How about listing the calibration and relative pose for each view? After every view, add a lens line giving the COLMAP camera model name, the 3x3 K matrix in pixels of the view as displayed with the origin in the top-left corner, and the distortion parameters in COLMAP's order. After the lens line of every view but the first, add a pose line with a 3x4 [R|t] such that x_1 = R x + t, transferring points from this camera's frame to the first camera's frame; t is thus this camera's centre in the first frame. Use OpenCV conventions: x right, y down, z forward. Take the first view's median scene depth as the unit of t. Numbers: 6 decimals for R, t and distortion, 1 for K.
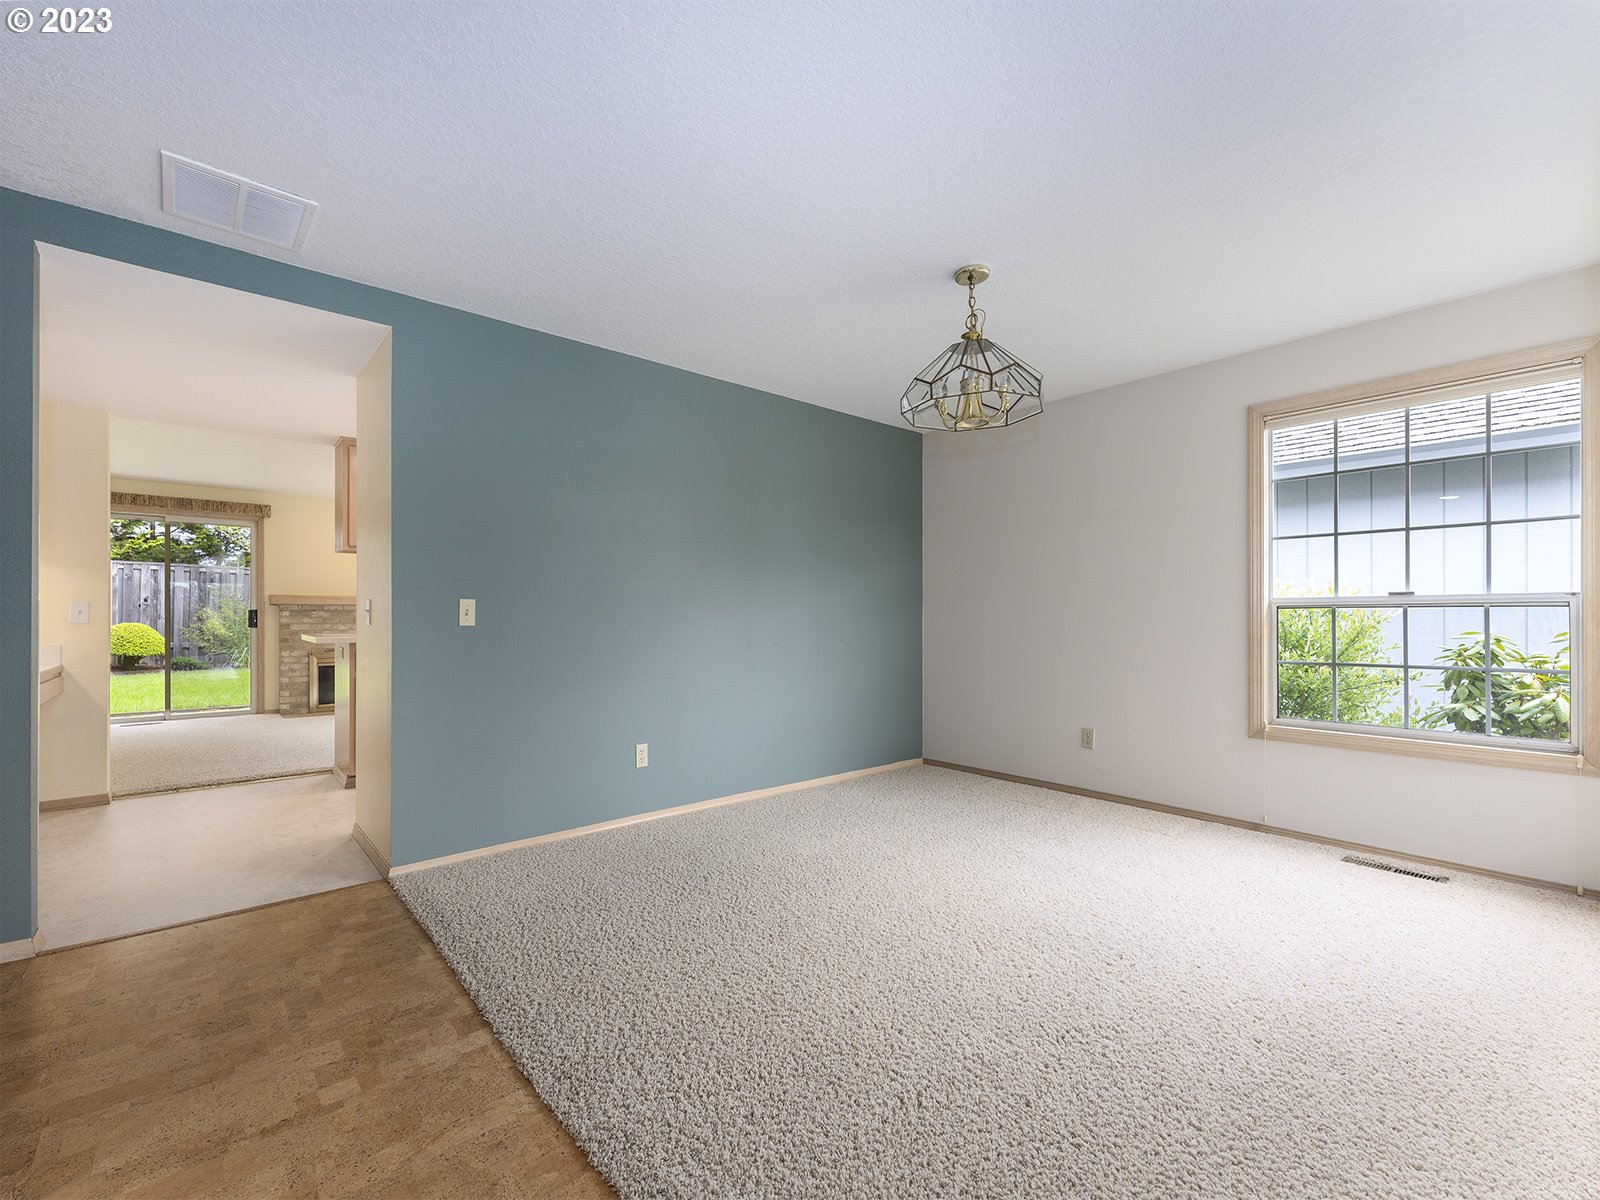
lens RADIAL K [[730.1, 0, 799.2], [0, 730.1, 619.0], [0, 0, 1]] dist [-0.004155, -0.000505]
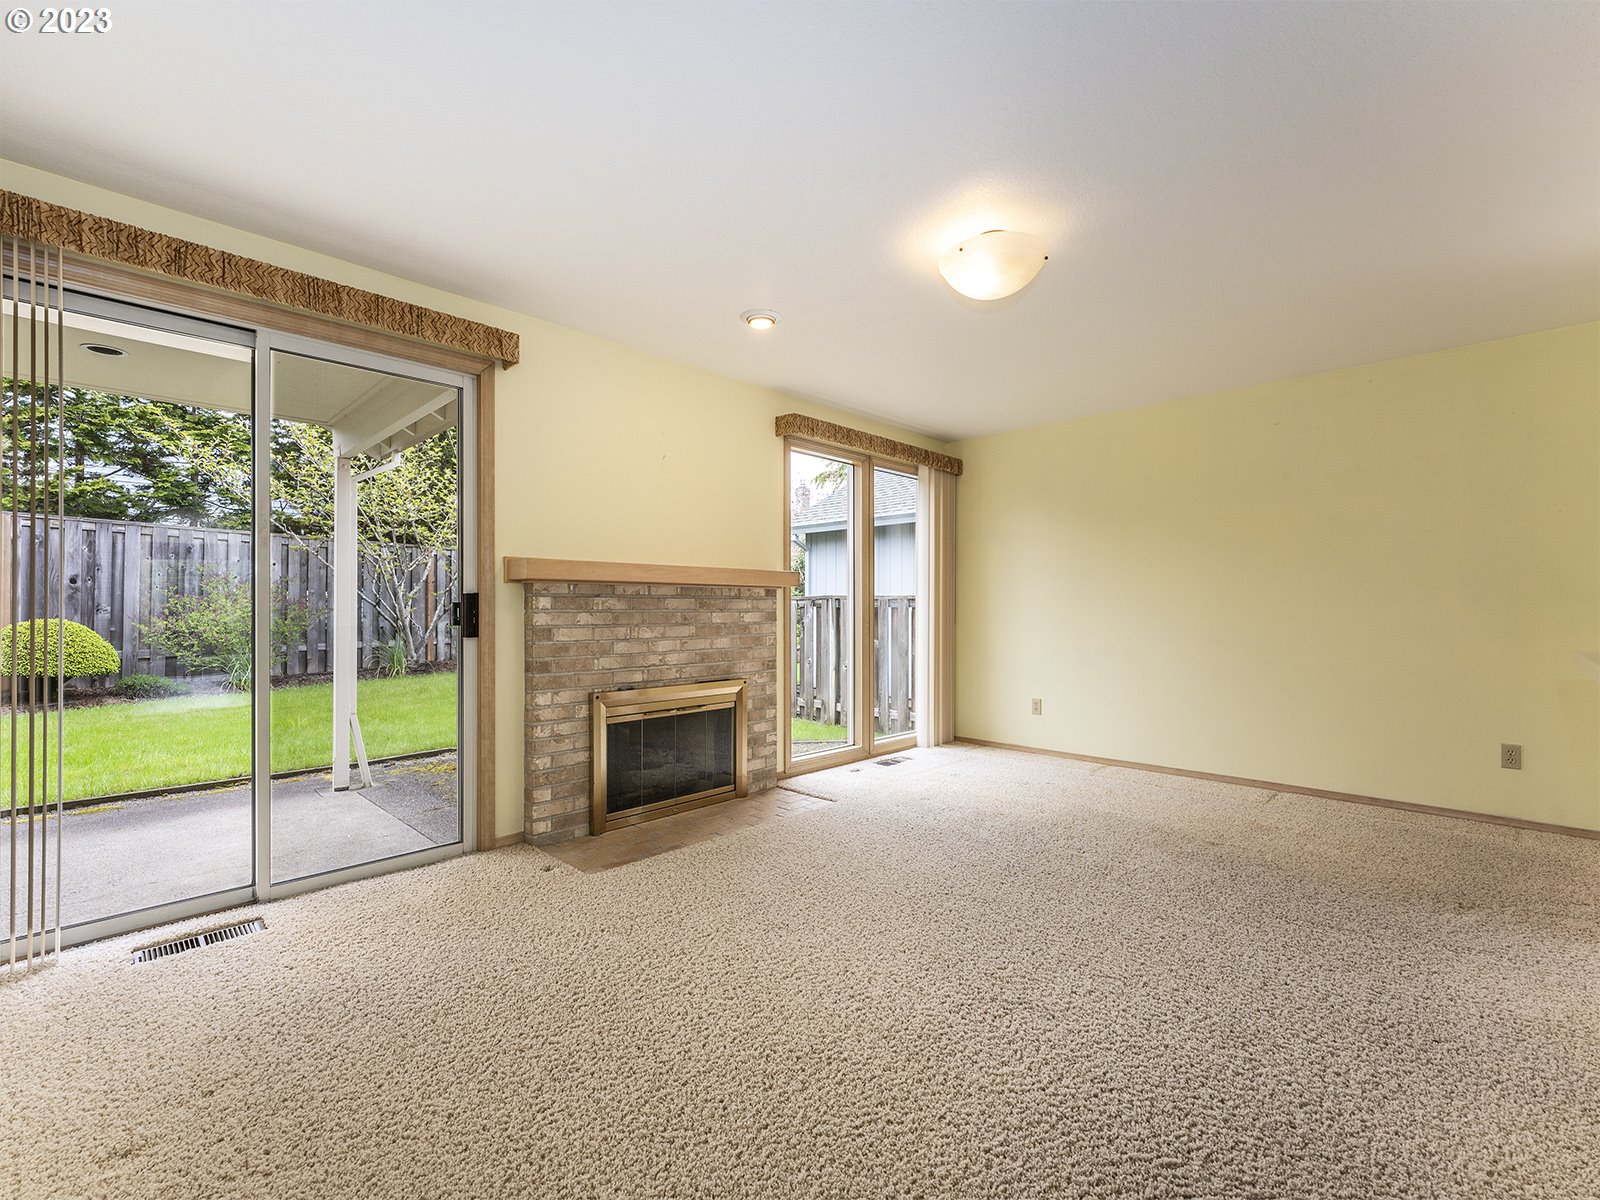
lens RADIAL K [[694.2, 0, 810.0], [0, 694.2, 606.2], [0, 0, 1]] dist [-0.000423, -0.000058]
pose [[0.992180, -0.001026, 0.124807, -0.595751], [0.001386, 0.999995, -0.002799, -0.004004], [-0.124804, 0.002950, 0.992177, 0.580537]]
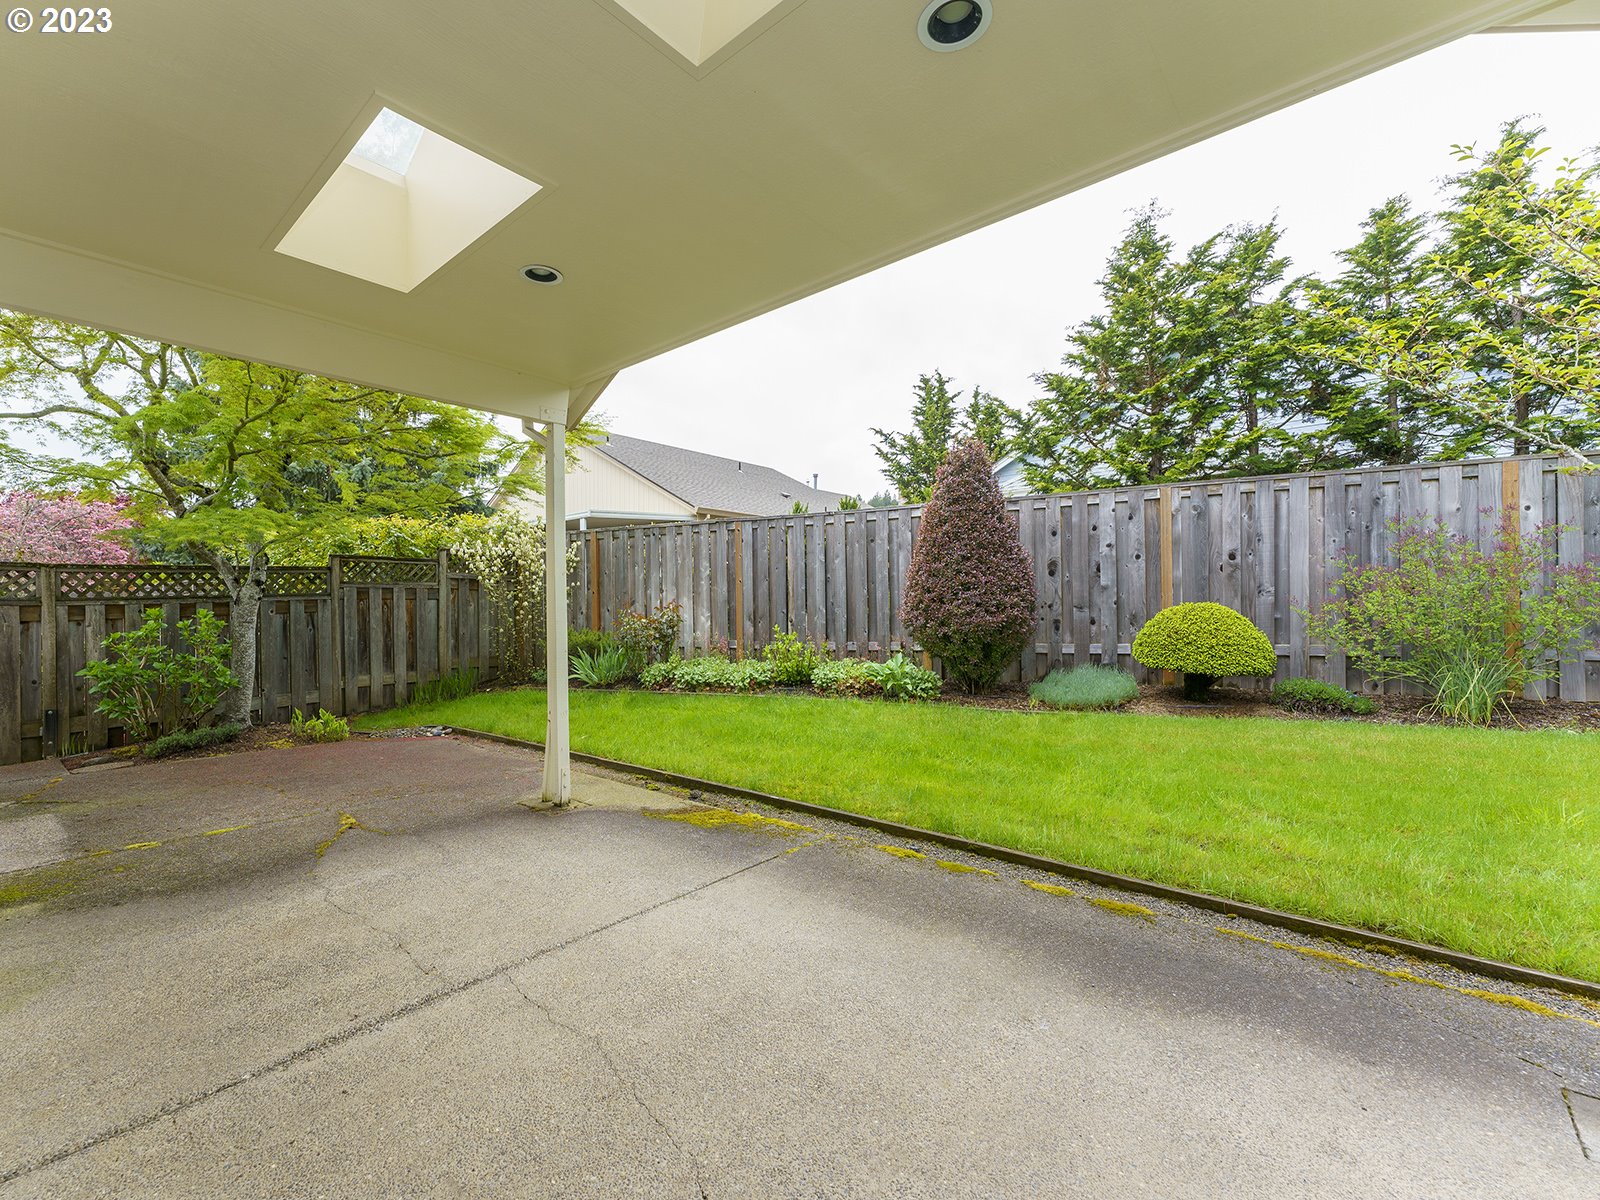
lens RADIAL K [[677.0, 0, 727.6], [0, 677.0, 607.8], [0, 0, 1]] dist [0.027184, -0.016810]
pose [[0.138298, -0.004655, -0.990380, -0.787697], [0.008438, 0.999958, -0.003522, 0.012429], [0.990355, -0.007870, 0.138332, 0.965804]]
